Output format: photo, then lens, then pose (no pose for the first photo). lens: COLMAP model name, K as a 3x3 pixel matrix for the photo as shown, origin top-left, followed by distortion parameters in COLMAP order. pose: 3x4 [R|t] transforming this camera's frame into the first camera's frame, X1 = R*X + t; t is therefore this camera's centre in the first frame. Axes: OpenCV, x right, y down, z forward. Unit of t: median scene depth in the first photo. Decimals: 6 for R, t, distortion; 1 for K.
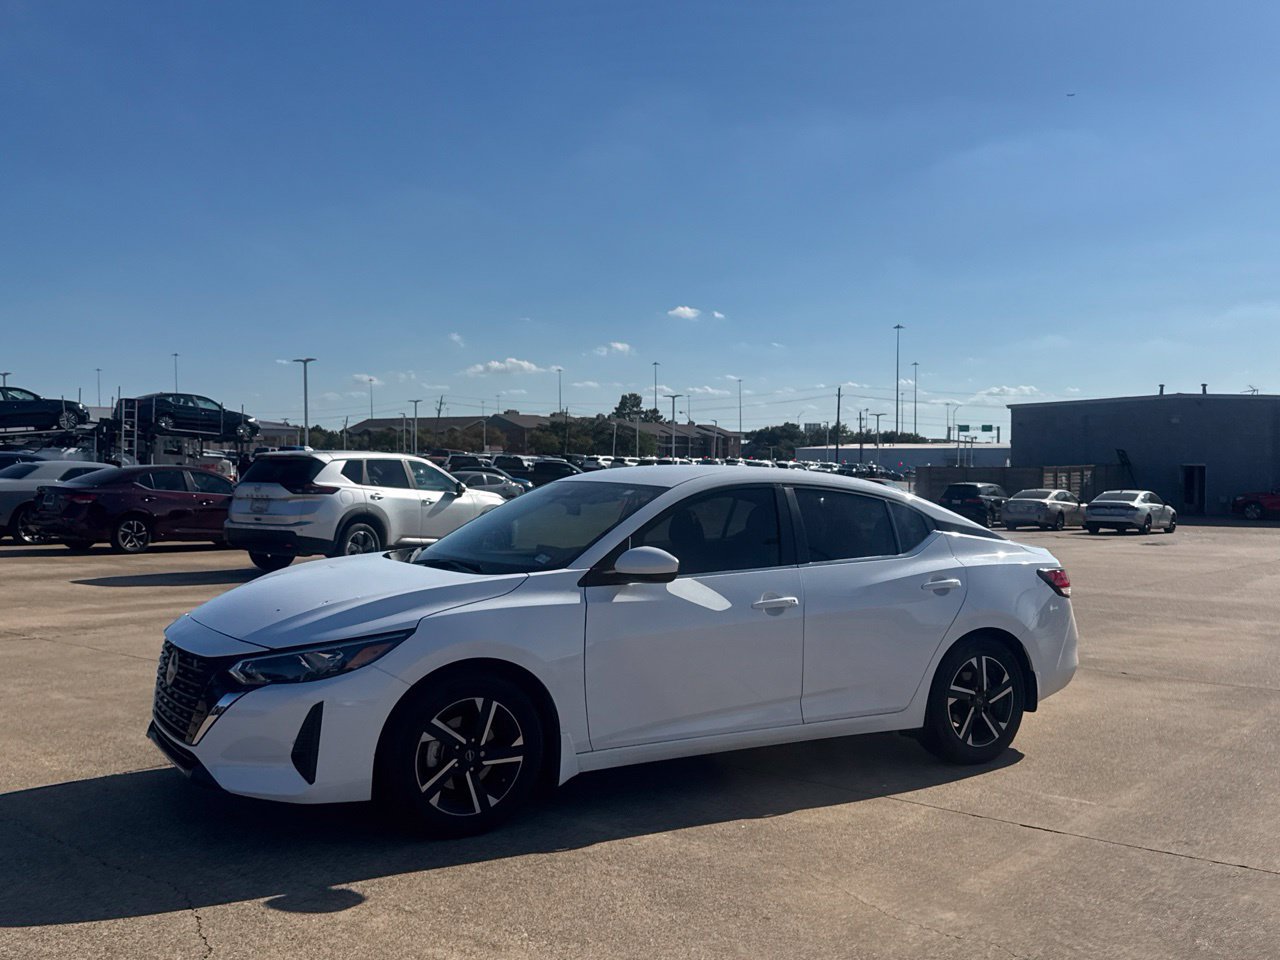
lens RADIAL K [[1227.7, 0, 635.3], [0, 1227.7, 483.8], [0, 0, 1]] dist [0.066765, 0.000000]
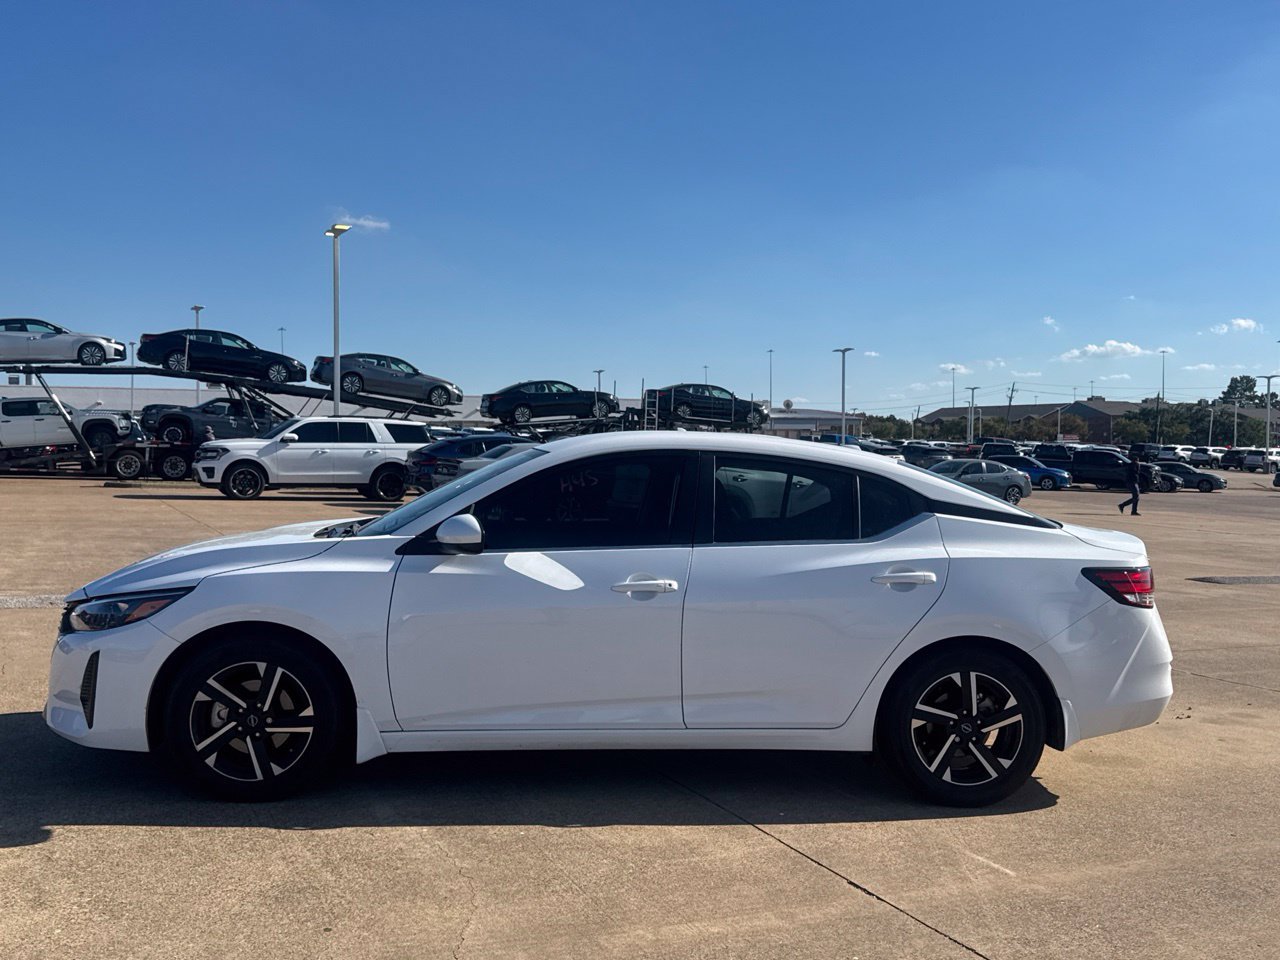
lens RADIAL K [[1227.7, 0, 639.6], [0, 1227.7, 487.6], [0, 0, 1]] dist [0.066765, 0.000000]
pose [[0.896608, 0.020112, -0.442368, 0.452501], [-0.015041, 0.999775, 0.014969, 0.013388], [0.442569, -0.006768, 0.896709, 0.203666]]
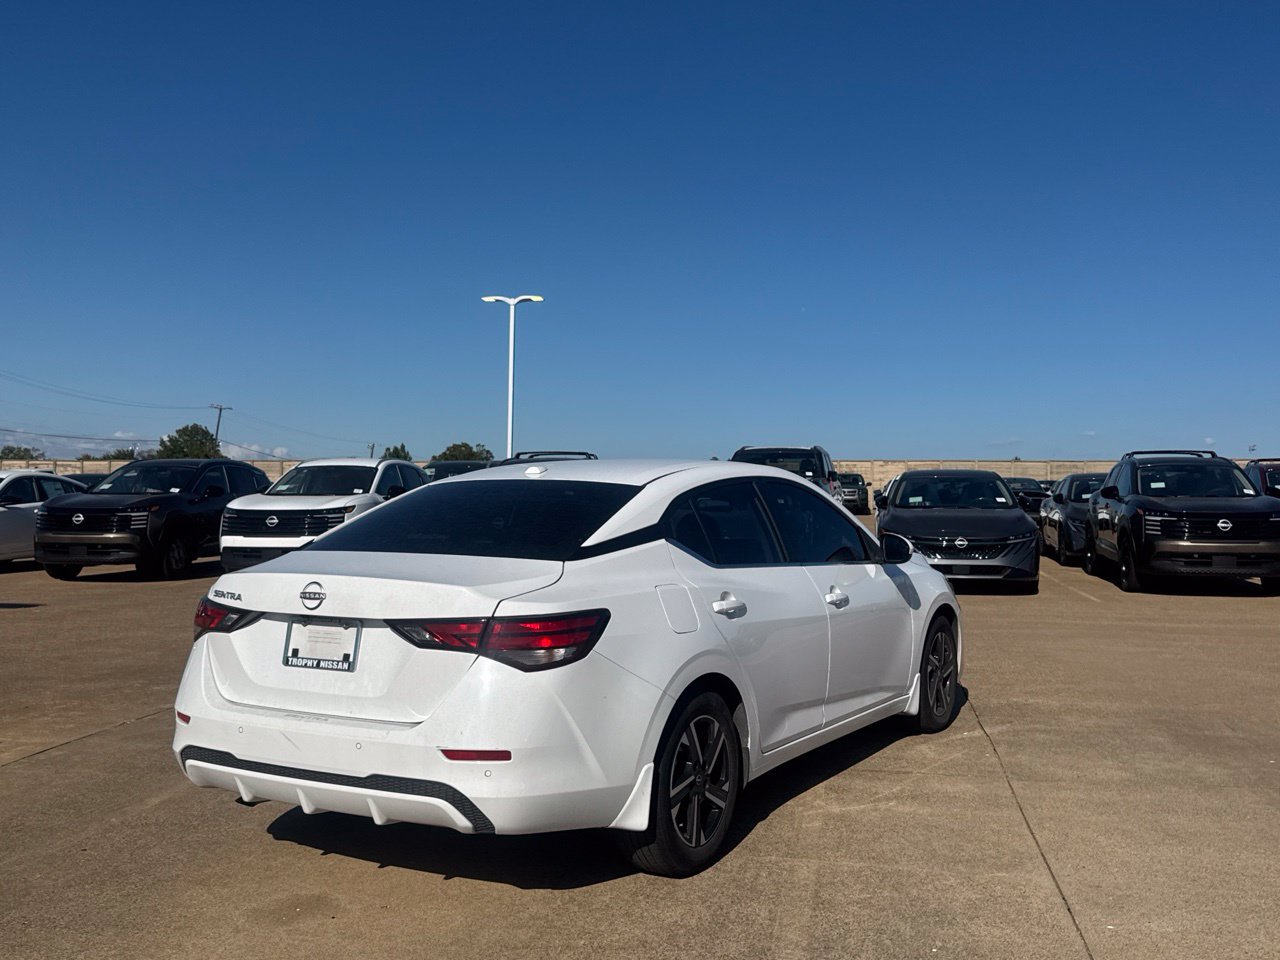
lens RADIAL K [[1227.7, 0, 648.2], [0, 1227.7, 472.4], [0, 0, 1]] dist [0.066765, 0.000000]
pose [[-0.875821, -0.023905, -0.482044, 0.516994], [-0.020427, 0.999714, -0.012462, 0.005641], [0.482204, -0.001068, -0.876058, 1.909560]]
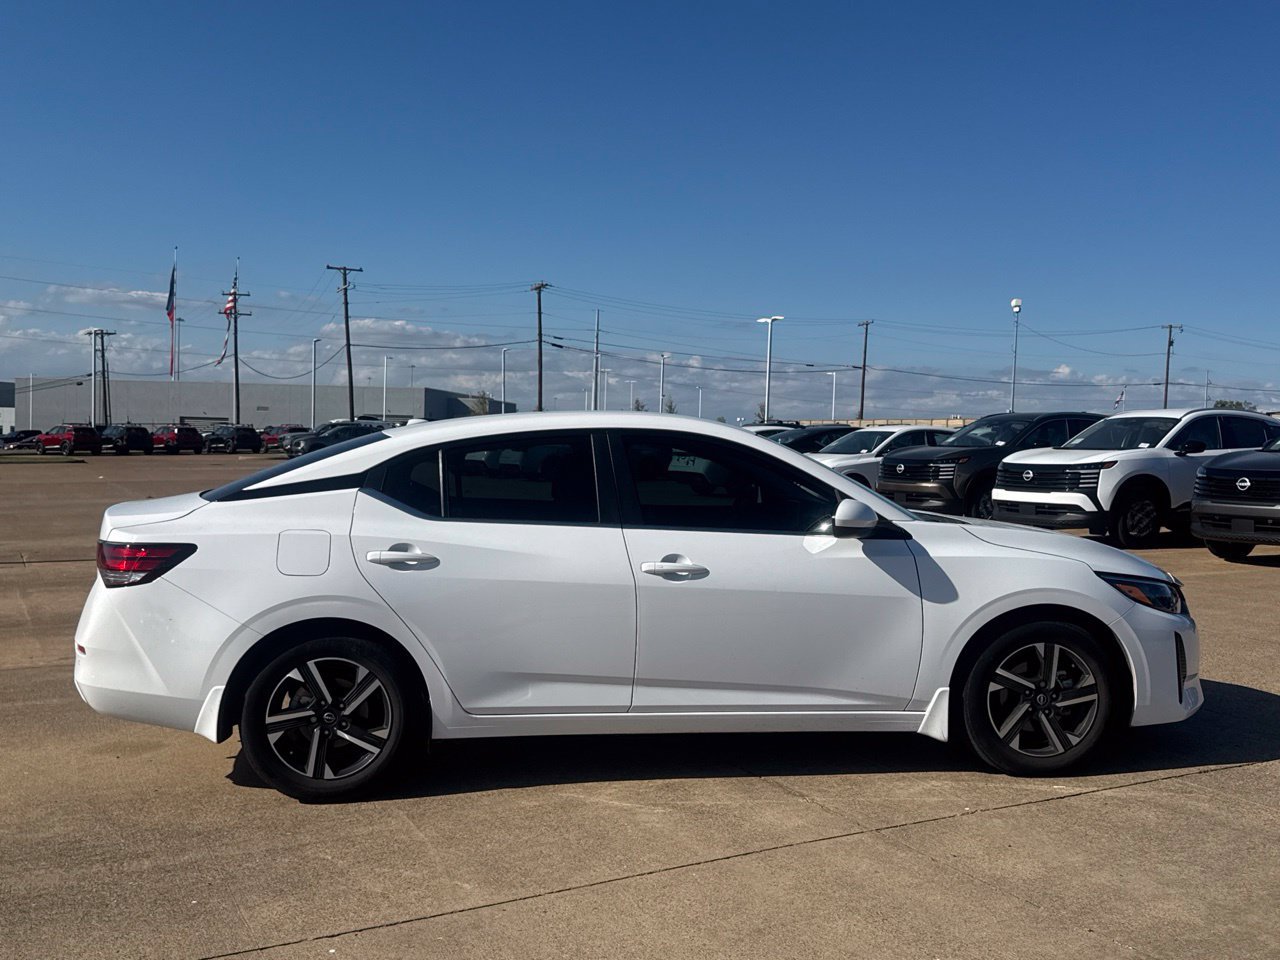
lens RADIAL K [[1227.7, 0, 642.9], [0, 1227.7, 493.9], [0, 0, 1]] dist [0.066765, 0.000000]
pose [[-0.913491, -0.041113, 0.404776, -0.344178], [-0.017874, 0.997976, 0.061027, -0.010836], [-0.406466, 0.048512, -0.912377, 1.898726]]
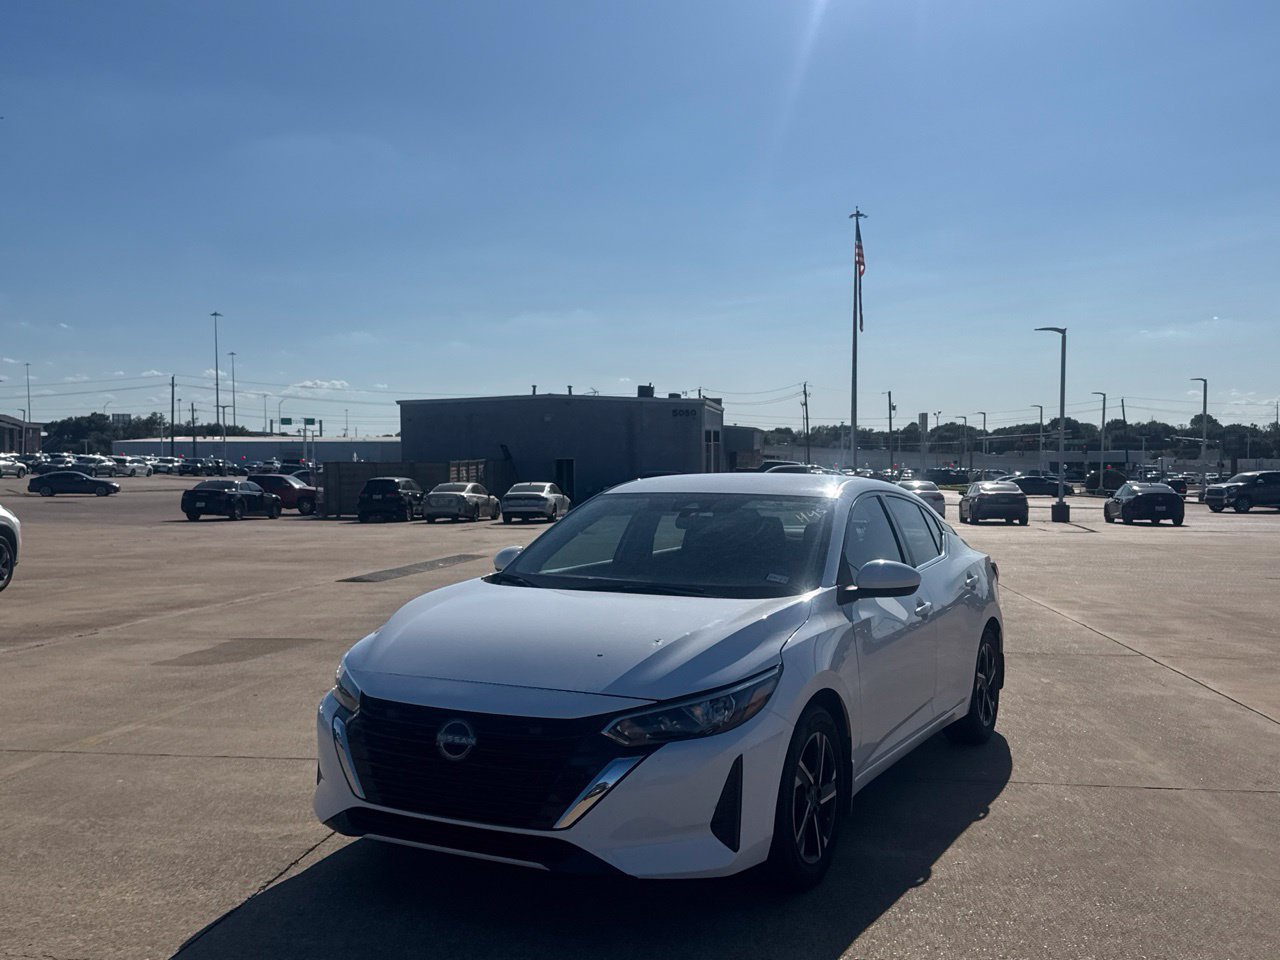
lens RADIAL K [[1227.7, 0, 646.8], [0, 1227.7, 467.6], [0, 0, 1]] dist [0.066765, 0.000000]
pose [[0.857457, -0.010360, 0.514452, -0.565174], [0.014275, 0.999891, -0.003657, -0.018380], [-0.514358, 0.010479, 0.857511, 0.213513]]
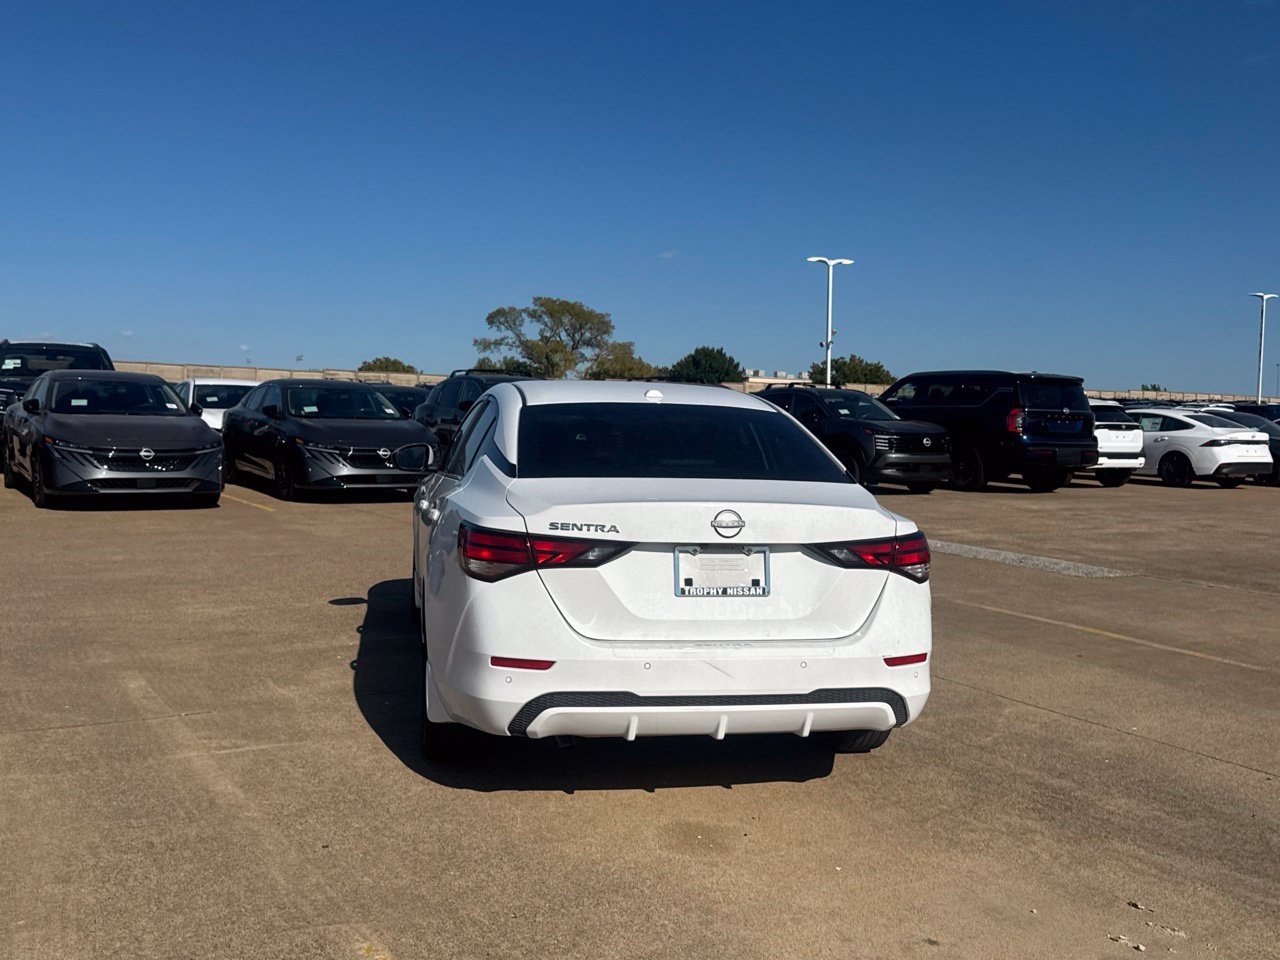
lens RADIAL K [[1227.7, 0, 640.1], [0, 1227.7, 446.4], [0, 0, 1]] dist [0.066765, 0.000000]
pose [[-0.336667, 0.004565, -0.941613, 0.986339], [-0.043695, 0.998835, 0.020466, 0.014495], [0.940609, 0.048033, -0.336076, 1.417748]]
